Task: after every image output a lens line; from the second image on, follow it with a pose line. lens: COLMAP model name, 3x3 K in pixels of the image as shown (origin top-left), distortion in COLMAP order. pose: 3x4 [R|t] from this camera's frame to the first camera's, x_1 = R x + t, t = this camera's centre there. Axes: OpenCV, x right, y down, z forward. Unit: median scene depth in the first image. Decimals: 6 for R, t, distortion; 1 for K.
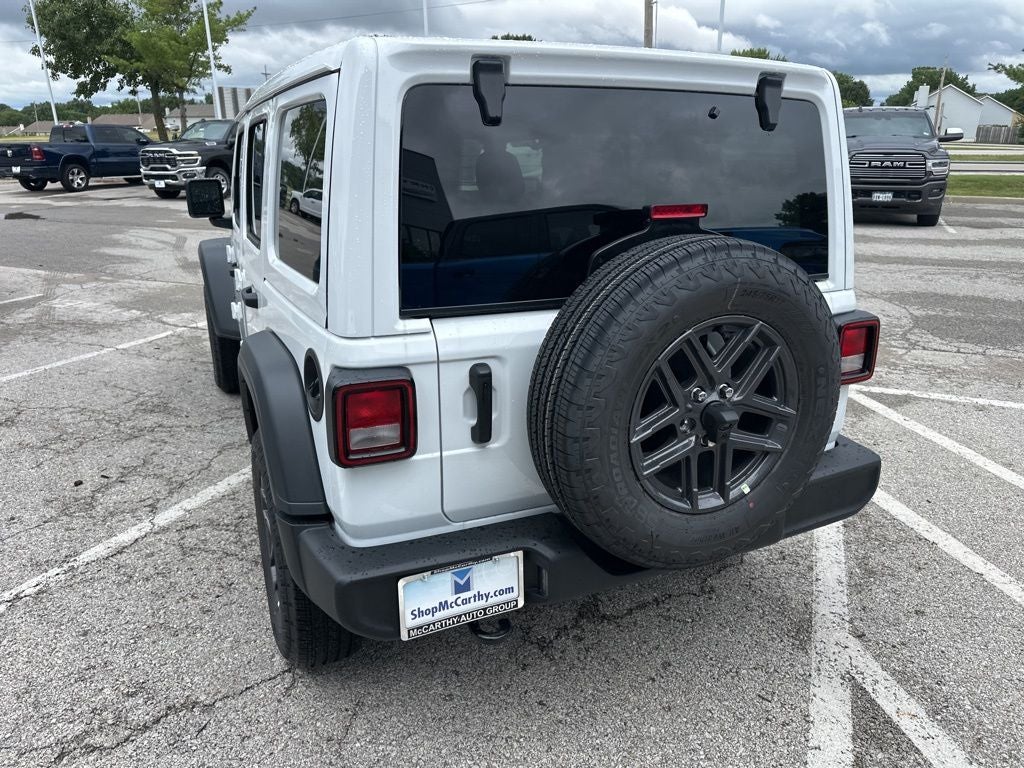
lens RADIAL K [[721.6, 0, 509.1], [0, 721.6, 383.2], [0, 0, 1]] dist [0.027878, -0.037787]
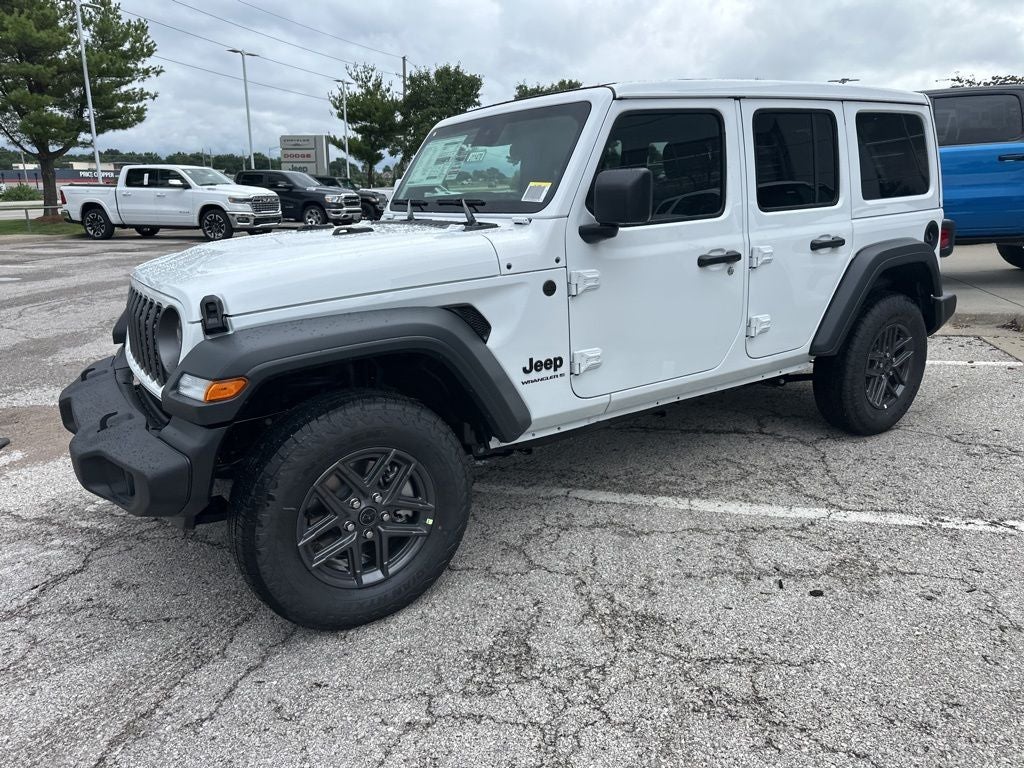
lens RADIAL K [[724.7, 0, 512.6], [0, 724.7, 380.1], [0, 0, 1]] dist [0.040296, -0.052362]
pose [[-0.162355, -0.248032, 0.955050, -1.803899], [0.335490, 0.896354, 0.289820, -0.533527], [-0.927948, 0.367464, -0.062315, 1.920927]]
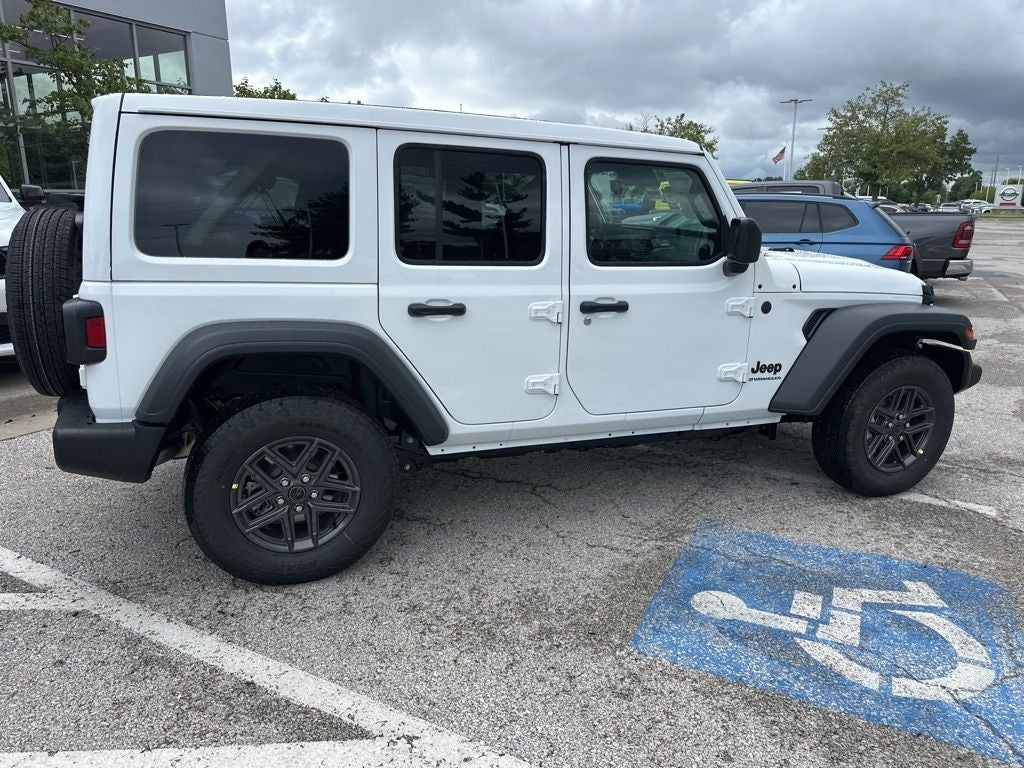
lens RADIAL K [[718.2, 0, 509.1], [0, 718.2, 382.4], [0, 0, 1]] dist [0.040064, -0.047470]
pose [[-0.080847, 0.246086, -0.965870, 1.447282], [-0.328999, 0.908142, 0.258916, -0.463630], [0.940863, 0.338703, 0.007541, 1.554722]]
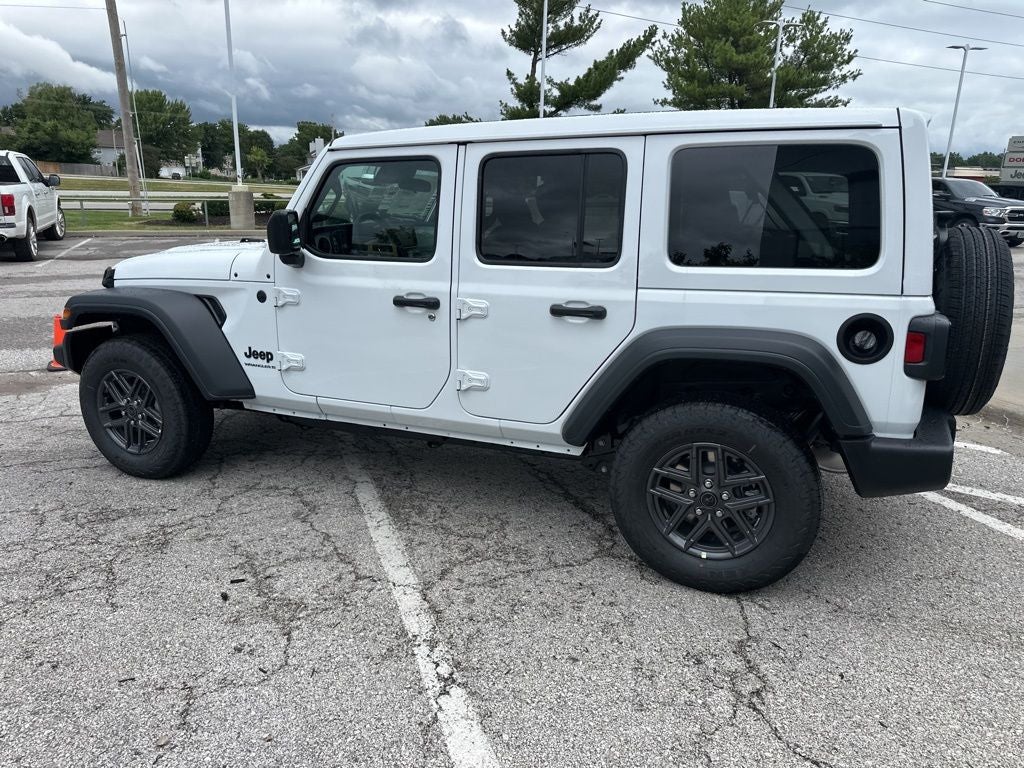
lens RADIAL K [[718.2, 0, 509.1], [0, 718.2, 382.4], [0, 0, 1]] dist [0.040064, -0.047470]
pose [[0.726612, -0.164251, 0.667125, -1.322688], [0.201730, 0.979208, 0.021370, -0.064429], [-0.656764, 0.119052, 0.744639, 0.305392]]
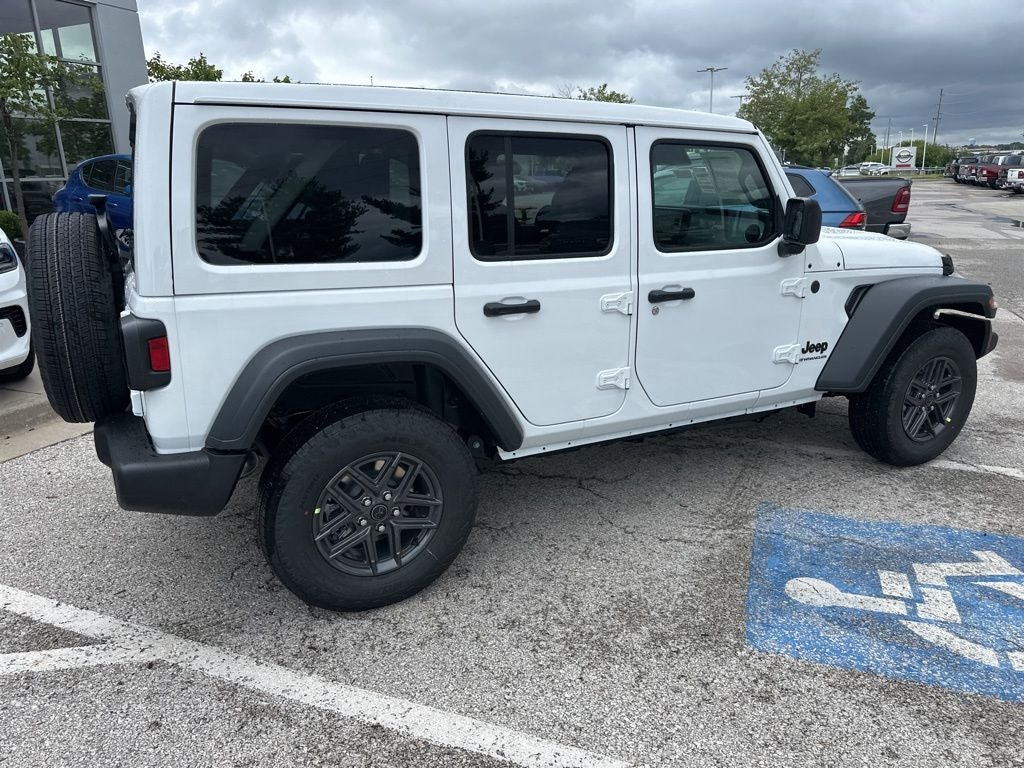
lens RADIAL K [[718.2, 0, 509.1], [0, 718.2, 382.4], [0, 0, 1]] dist [0.040064, -0.047470]
pose [[0.033509, 0.280672, -0.959219, 1.384657], [-0.305475, 0.916705, 0.257561, -0.404587], [0.951610, 0.284387, 0.116456, 1.301812]]
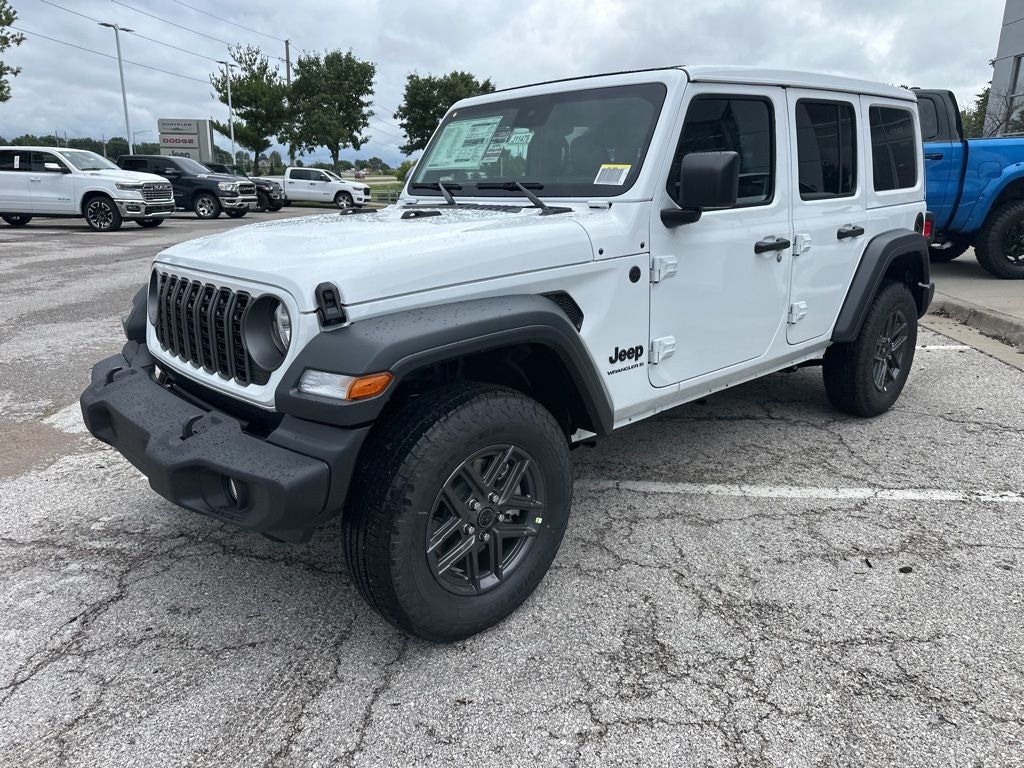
lens RADIAL K [[726.9, 0, 512.0], [0, 726.9, 384.0], [0, 0, 1]] dist [0.020046, -0.025218]
pose [[-0.309875, -0.255092, 0.915918, -1.685176], [0.308401, 0.884282, 0.350620, -0.614232], [-0.899370, 0.391119, -0.195346, 2.200269]]
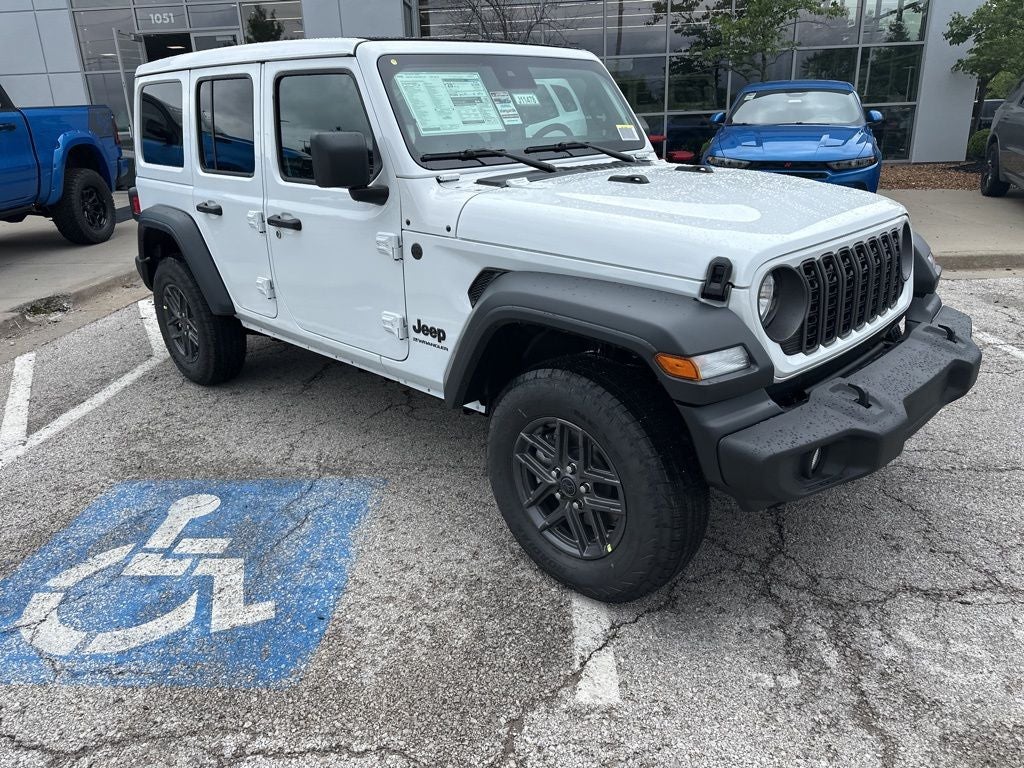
lens RADIAL K [[719.9, 0, 510.6], [0, 719.9, 393.3], [0, 0, 1]] dist [0.024885, -0.032041]
pose [[-0.937419, 0.152511, -0.313028, 0.202199], [-0.077382, 0.785253, 0.614321, -0.927918], [0.339497, 0.600099, -0.724309, 3.016041]]
